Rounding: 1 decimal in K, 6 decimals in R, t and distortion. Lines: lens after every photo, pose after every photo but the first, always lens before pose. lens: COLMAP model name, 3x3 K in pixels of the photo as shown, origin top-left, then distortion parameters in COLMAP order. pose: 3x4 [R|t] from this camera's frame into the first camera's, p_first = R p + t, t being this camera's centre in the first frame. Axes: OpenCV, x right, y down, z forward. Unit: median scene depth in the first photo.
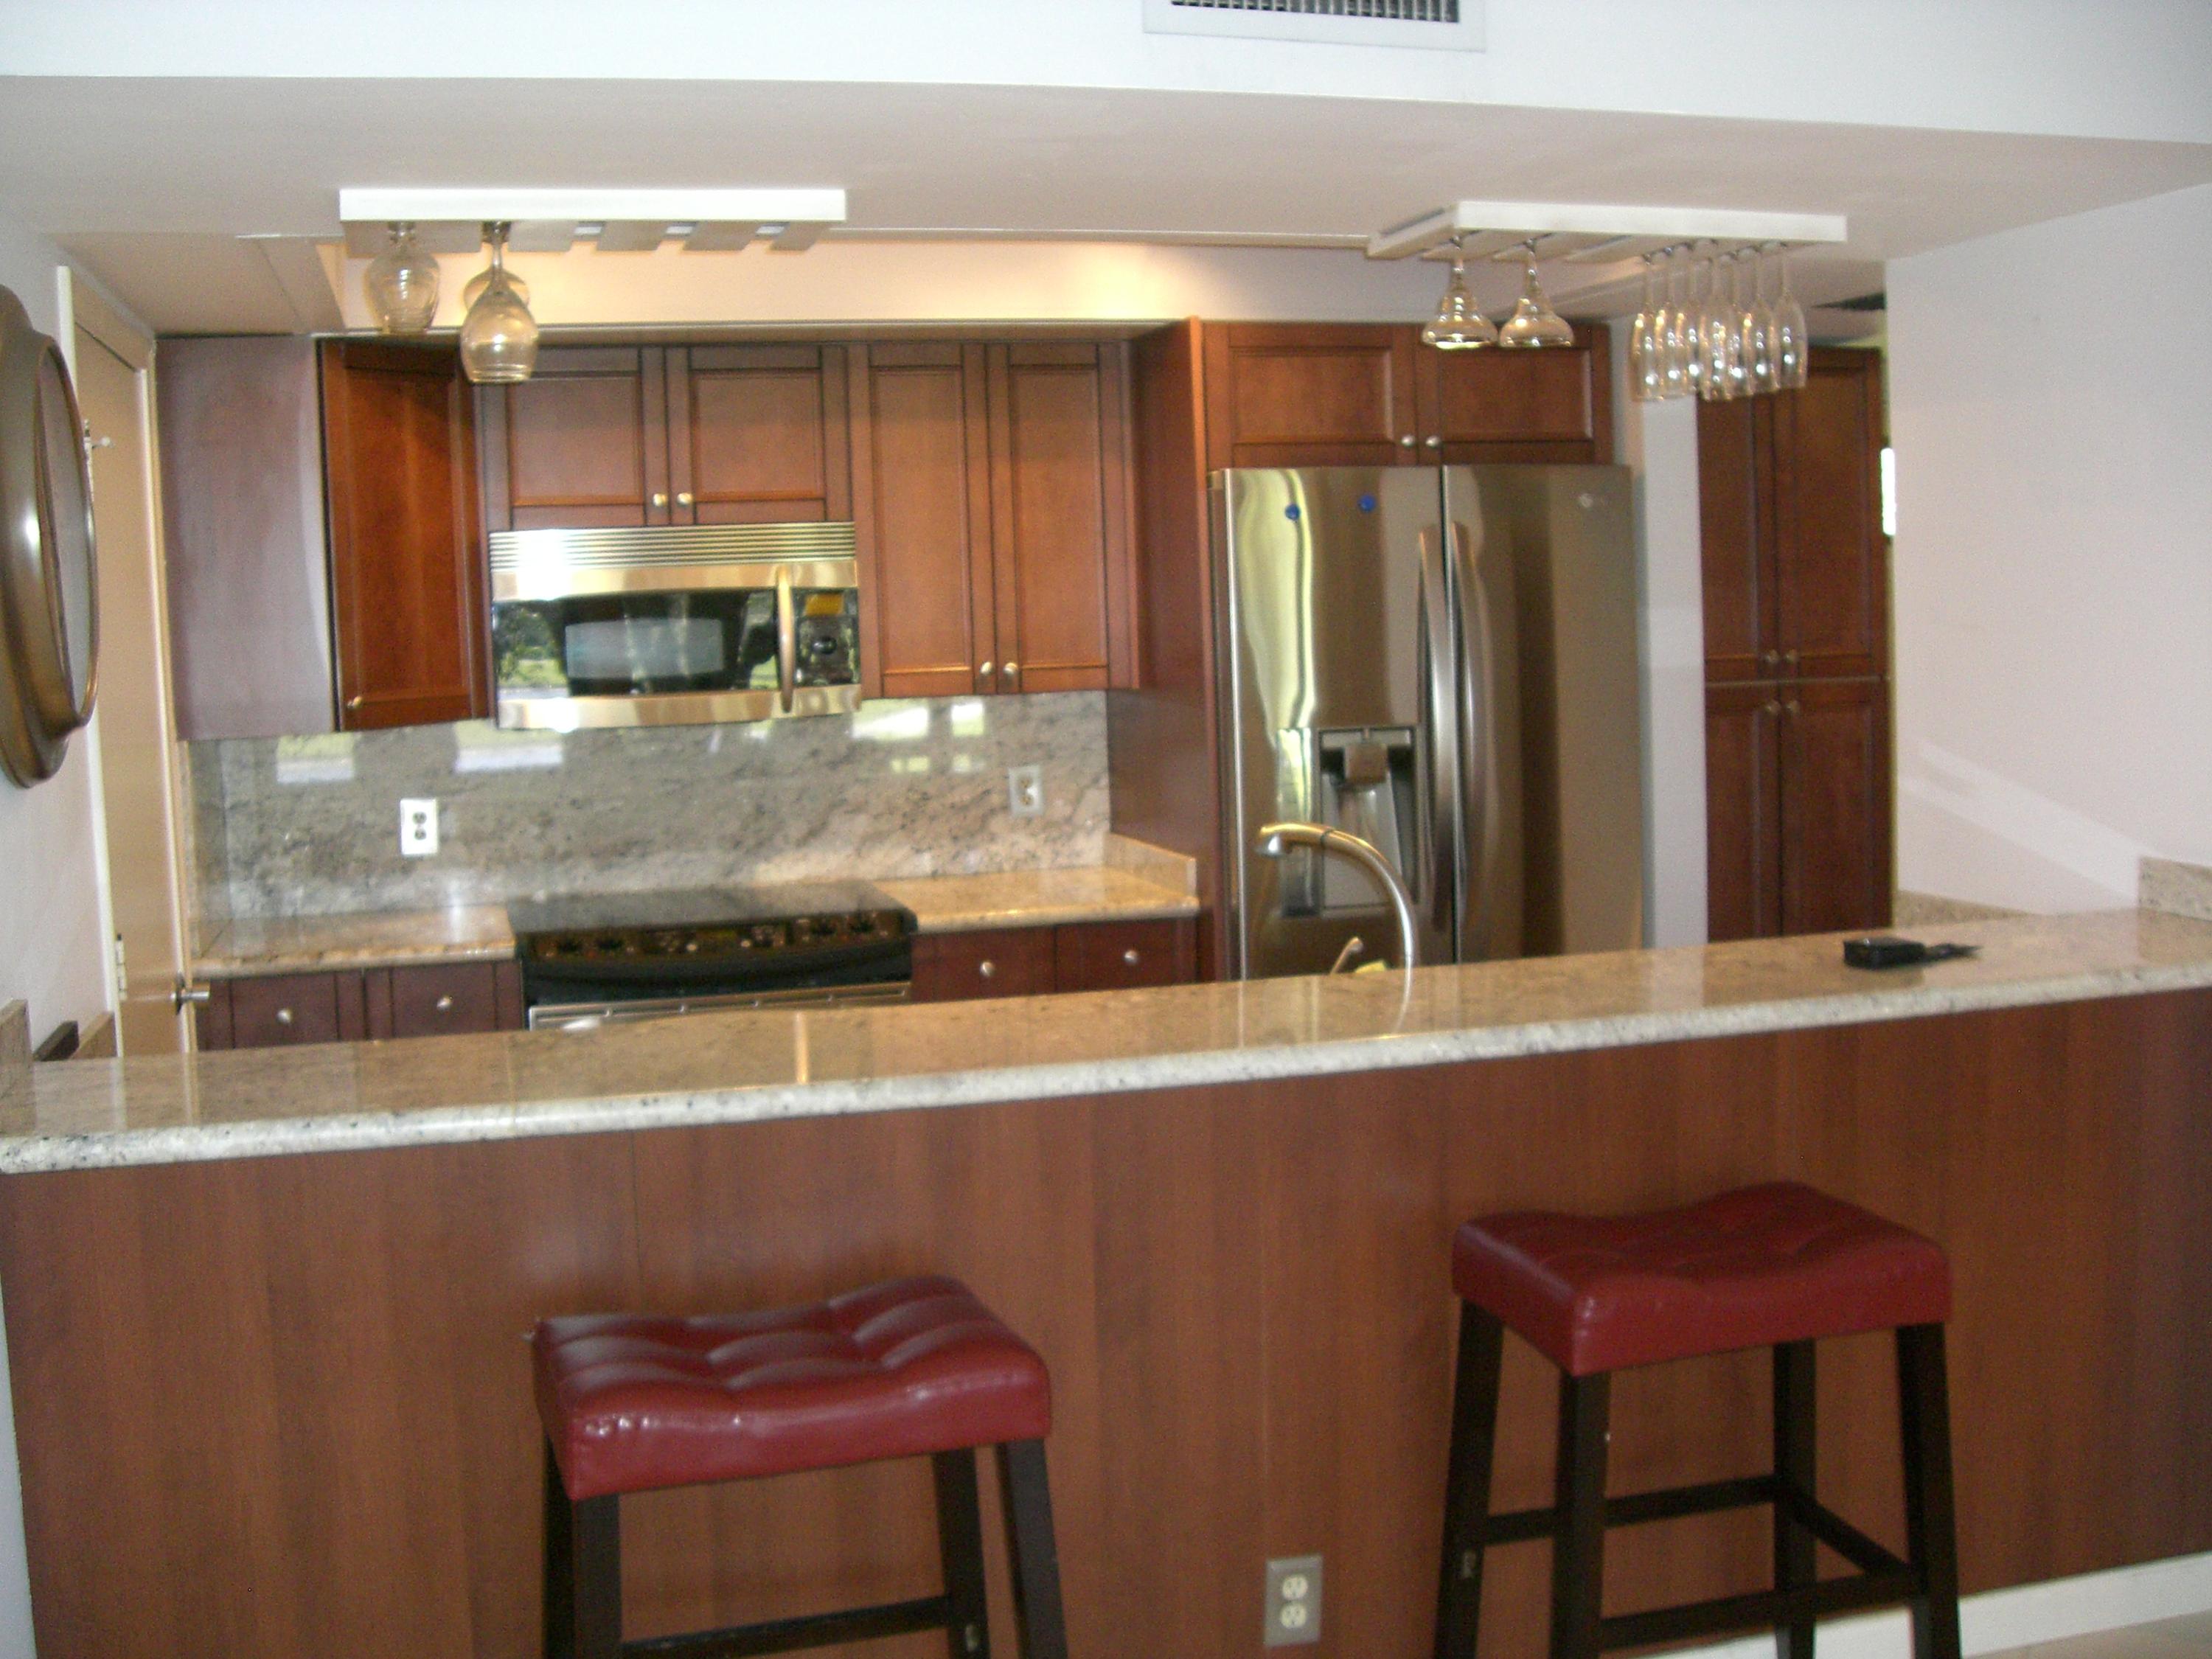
lens RADIAL K [[2373.9, 0, 1104.3], [0, 2373.9, 832.3], [0, 0, 1]] dist [-0.192705, 0.000000]
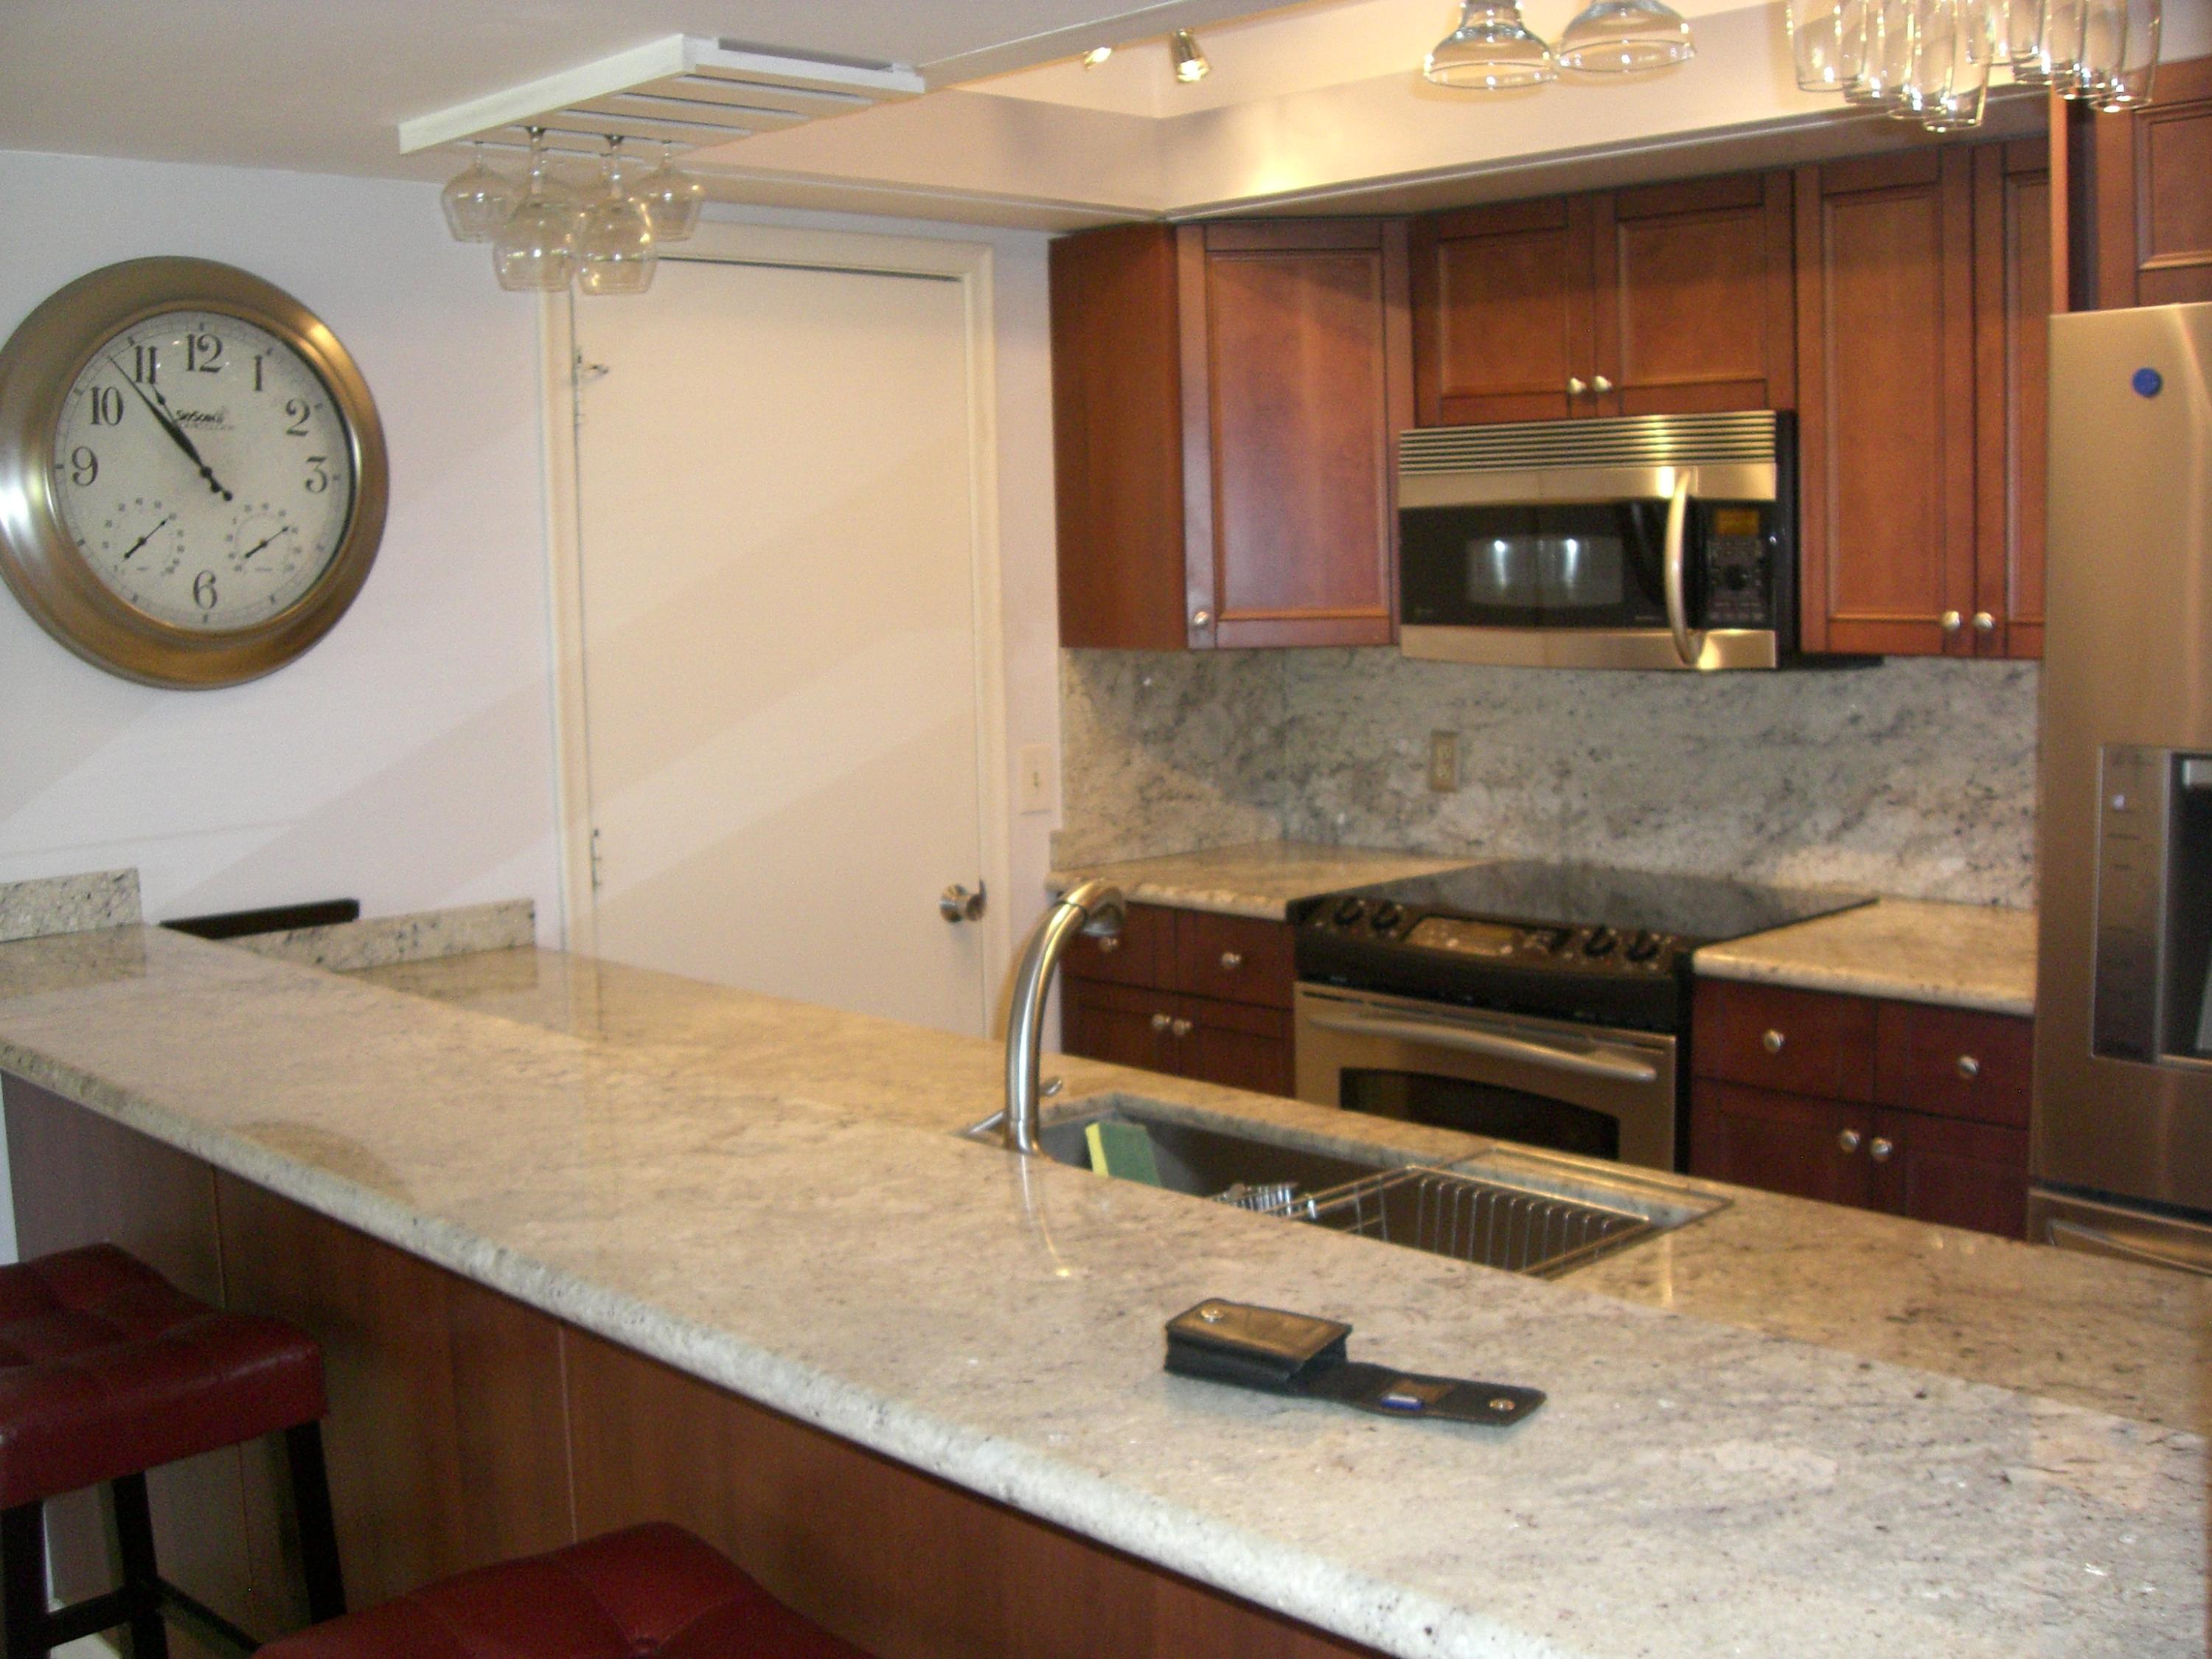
lens RADIAL K [[2373.9, 0, 1101.8], [0, 2373.9, 816.2], [0, 0, 1]] dist [-0.192705, 0.000000]
pose [[0.481635, 0.119266, -0.868218, 0.445985], [-0.080145, 0.992539, 0.091884, -0.056770], [0.872699, 0.025329, 0.487601, 0.477828]]
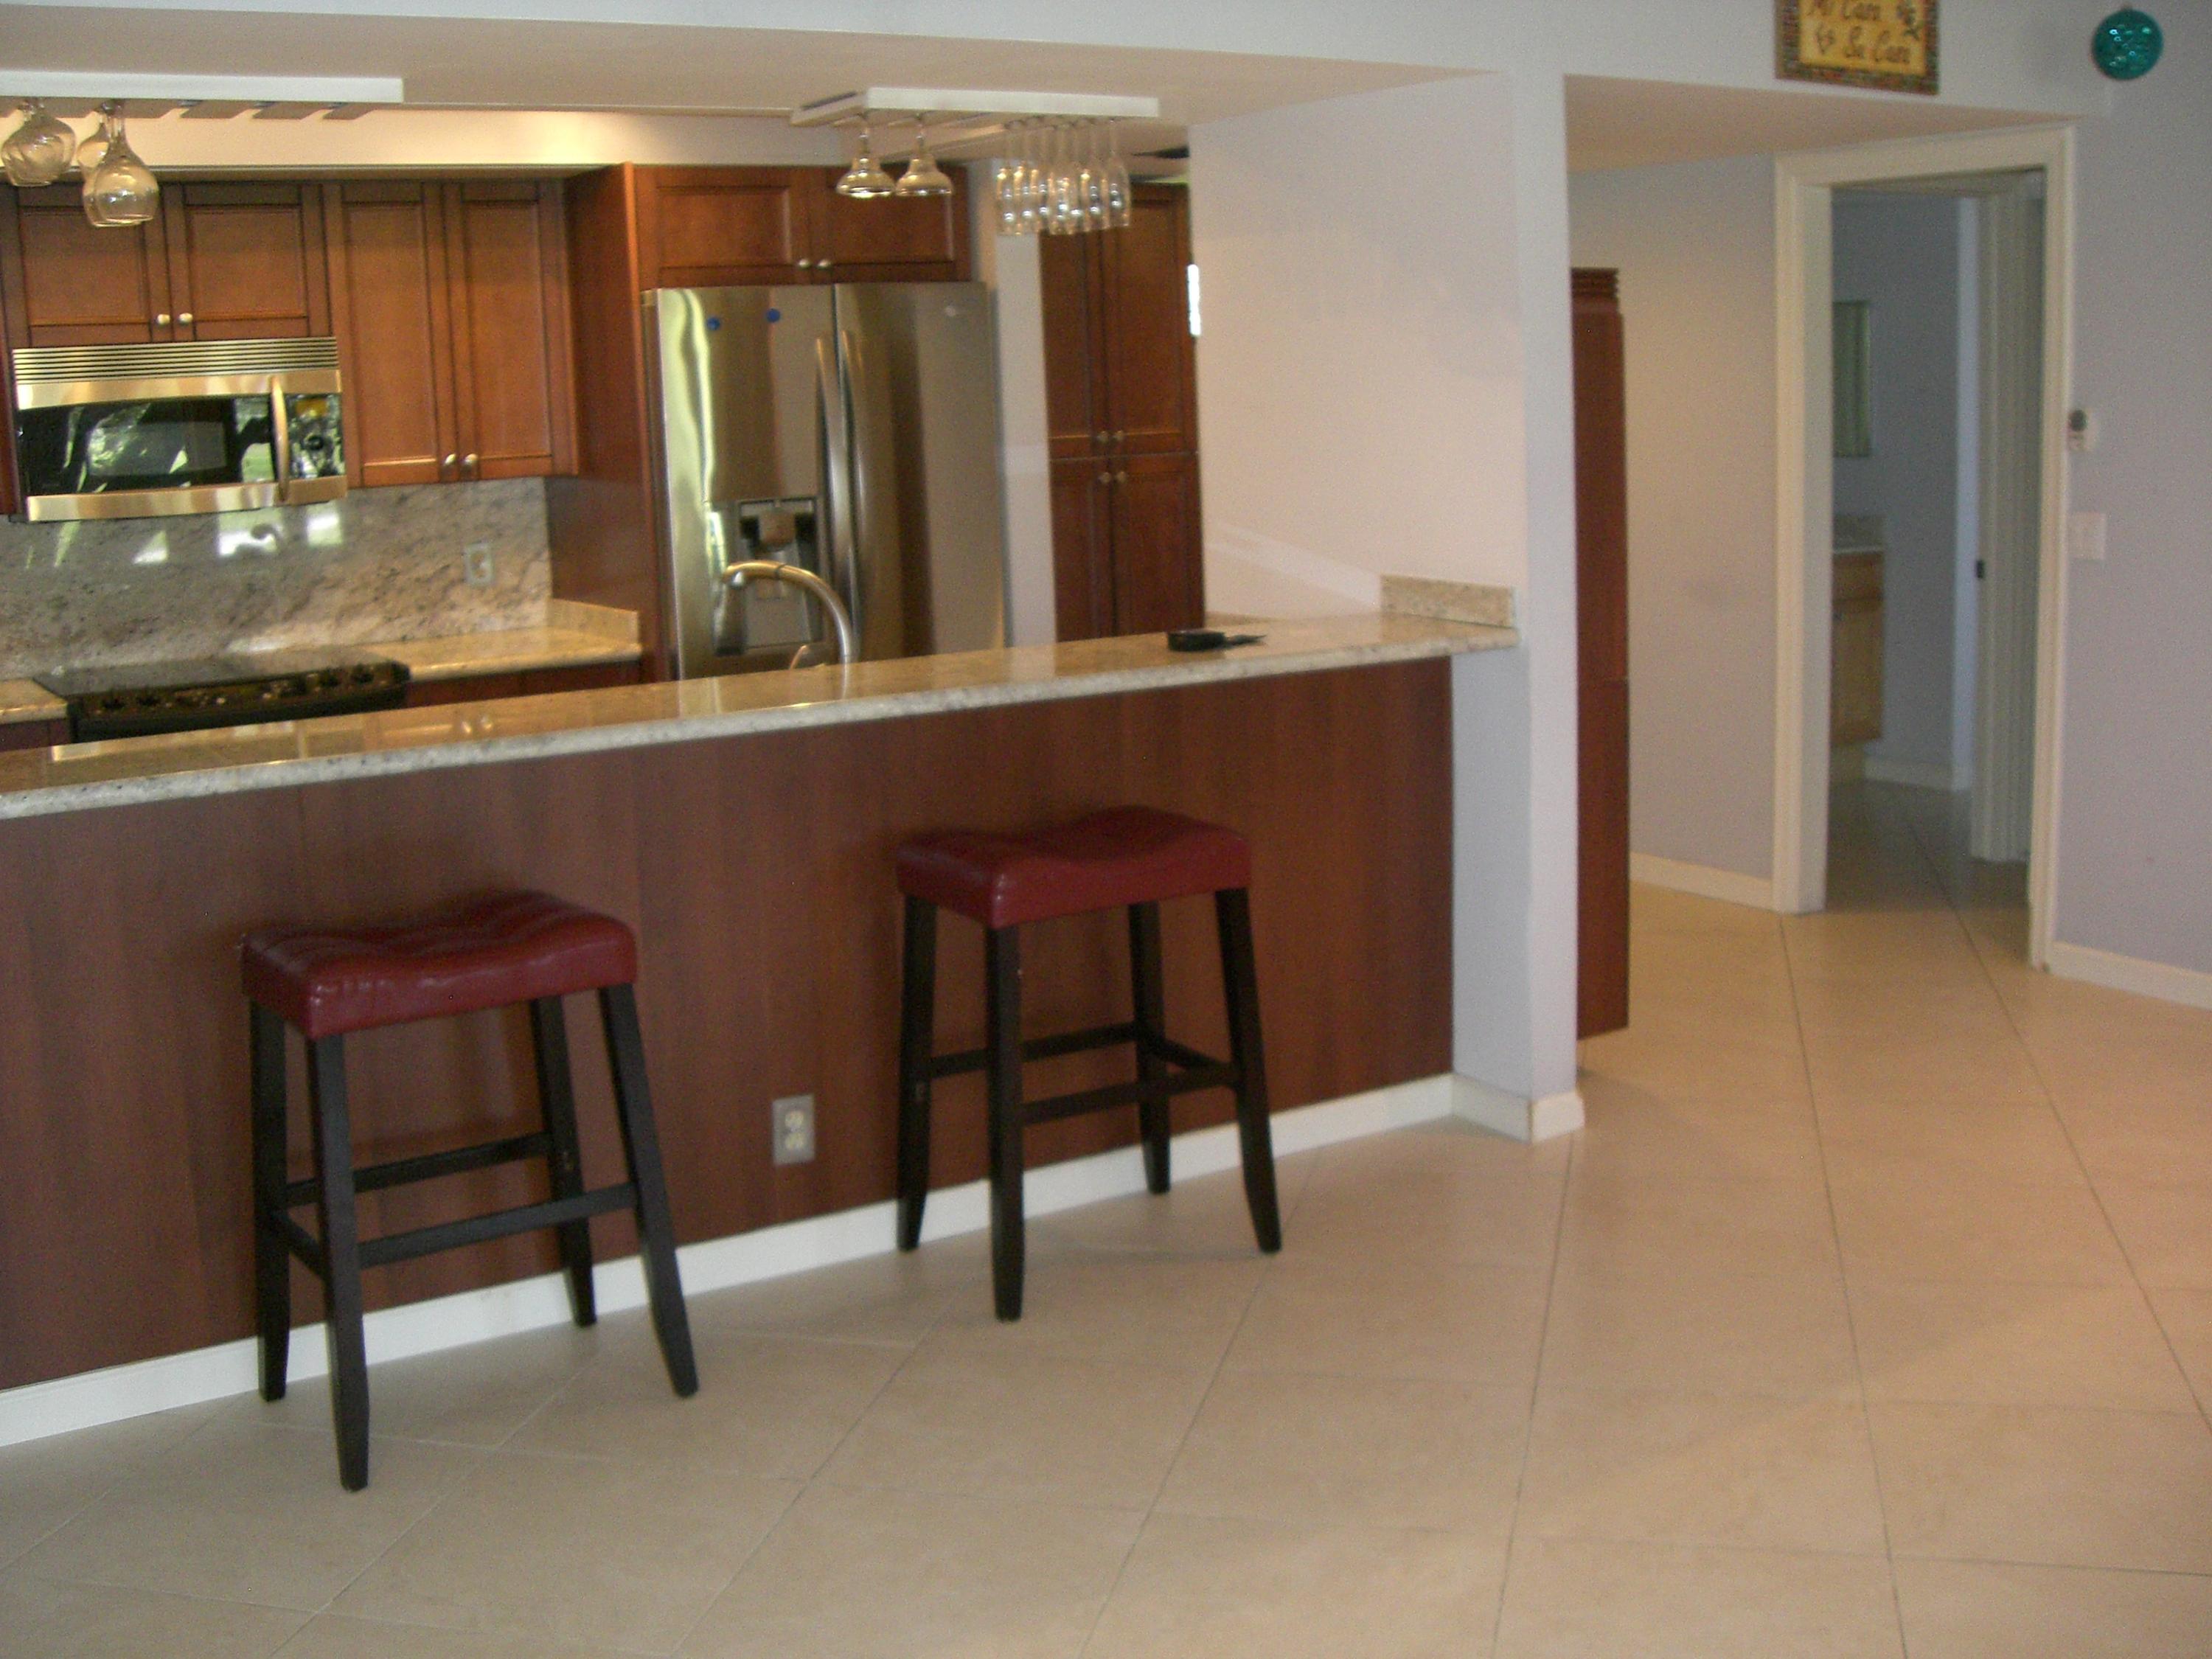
lens RADIAL K [[2373.9, 0, 1092.7], [0, 2373.9, 757.4], [0, 0, 1]] dist [-0.192705, 0.000000]
pose [[0.961294, -0.043897, 0.272004, -0.067654], [0.029993, 0.998032, 0.055067, 0.025229], [-0.273886, -0.044777, 0.960719, -0.211525]]
